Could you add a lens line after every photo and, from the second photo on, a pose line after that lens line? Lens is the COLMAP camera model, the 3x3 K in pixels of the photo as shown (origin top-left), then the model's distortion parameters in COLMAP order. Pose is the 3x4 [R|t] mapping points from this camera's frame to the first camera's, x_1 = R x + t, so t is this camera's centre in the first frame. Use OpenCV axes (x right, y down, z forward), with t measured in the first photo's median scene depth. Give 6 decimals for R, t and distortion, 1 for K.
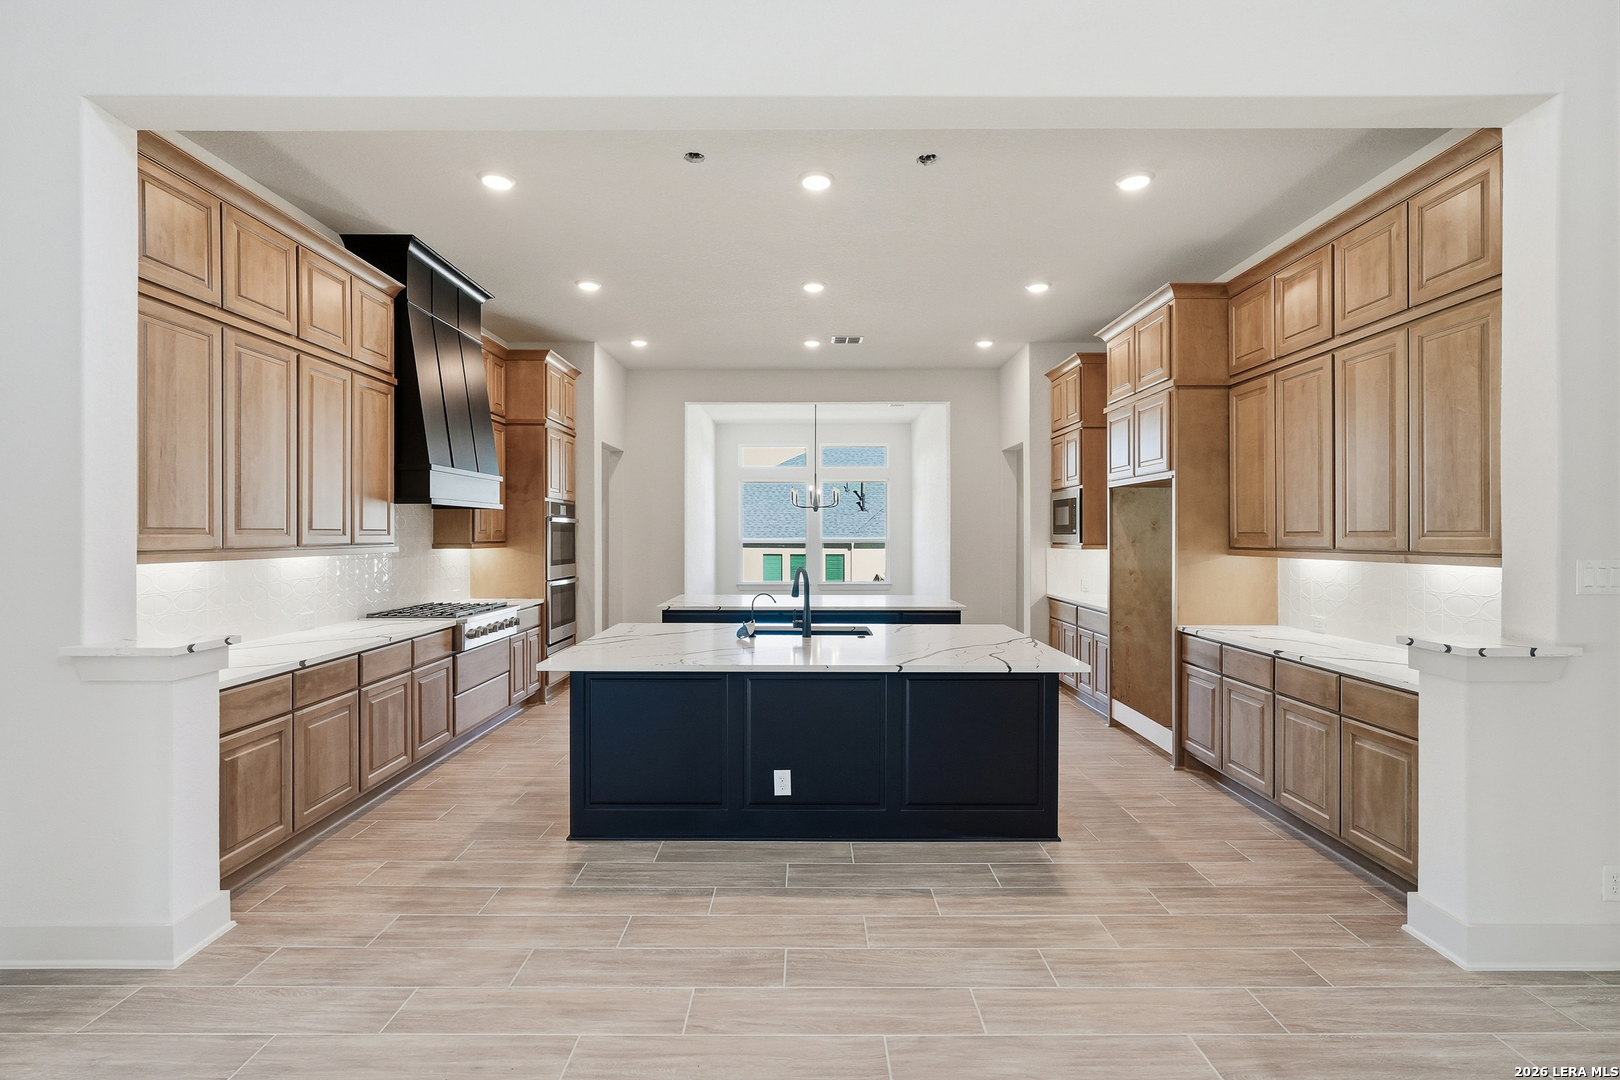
lens RADIAL K [[744.7, 0, 810.0], [0, 744.7, 538.7], [0, 0, 1]] dist [0.001706, -0.000094]
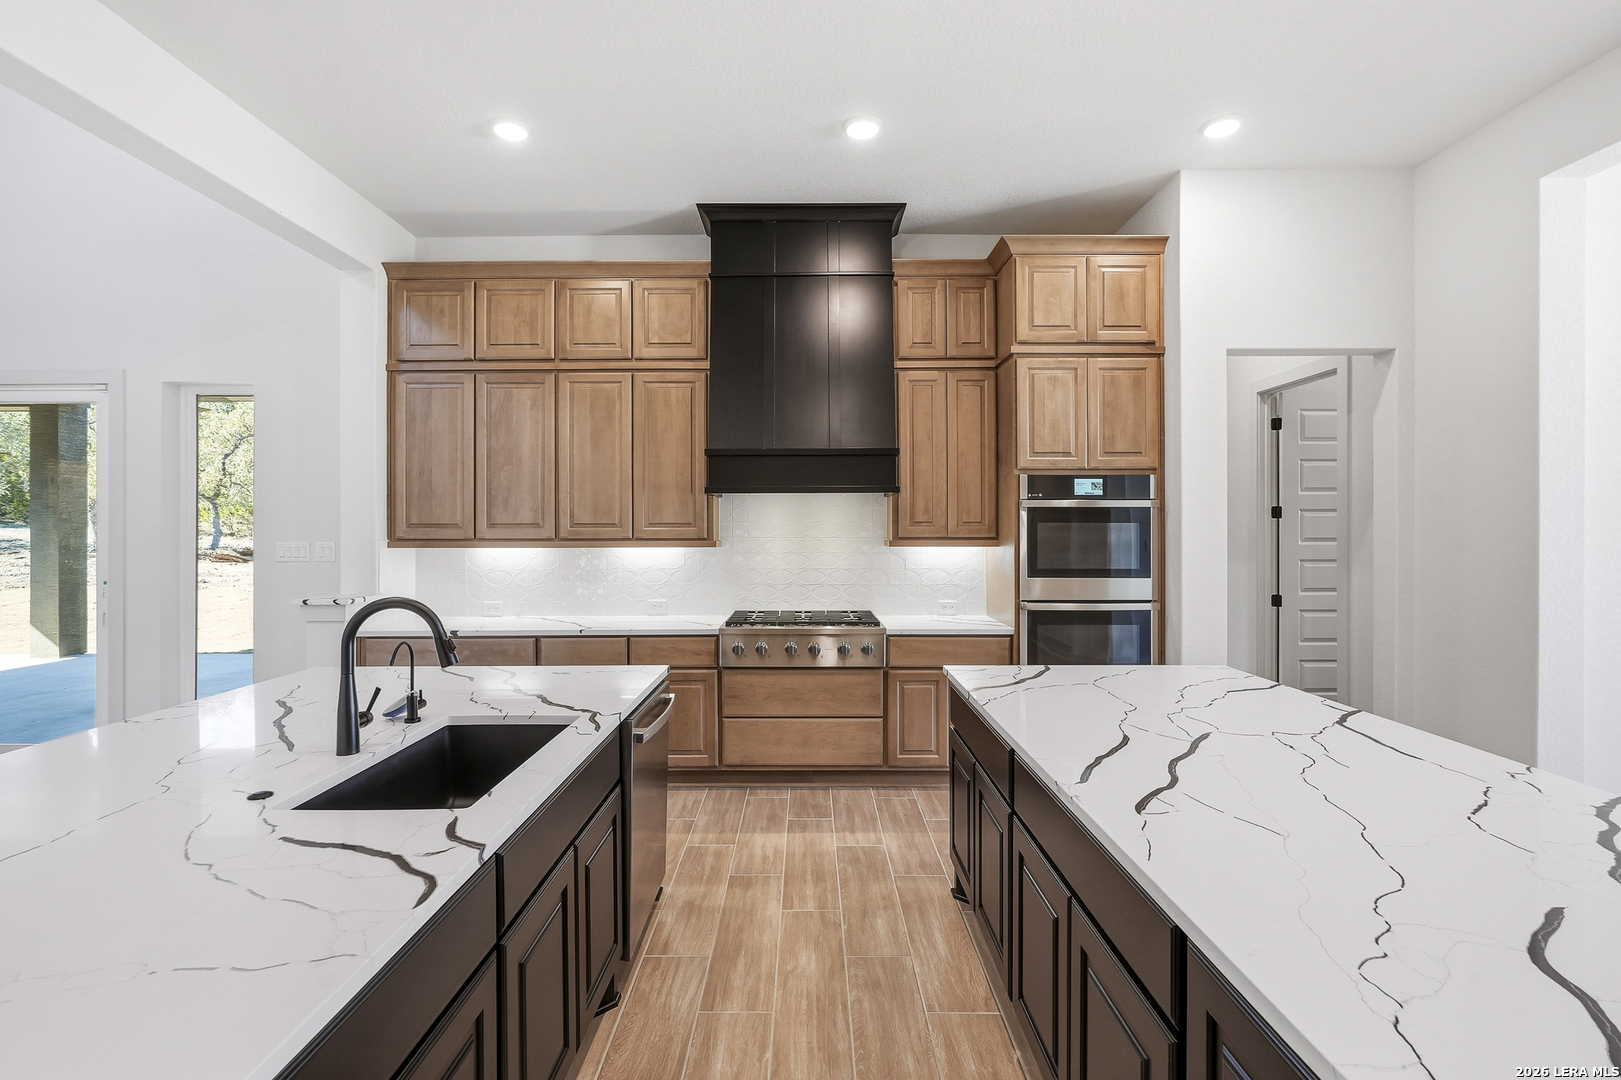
lens RADIAL K [[745.2, 0, 809.6], [0, 745.2, 523.8], [0, 0, 1]] dist [0.001706, -0.000094]
pose [[-0.008776, 0.004641, -0.999951, 0.448179], [-0.001838, 0.999987, 0.004658, -0.017771], [0.999960, 0.001879, -0.008767, 1.327187]]
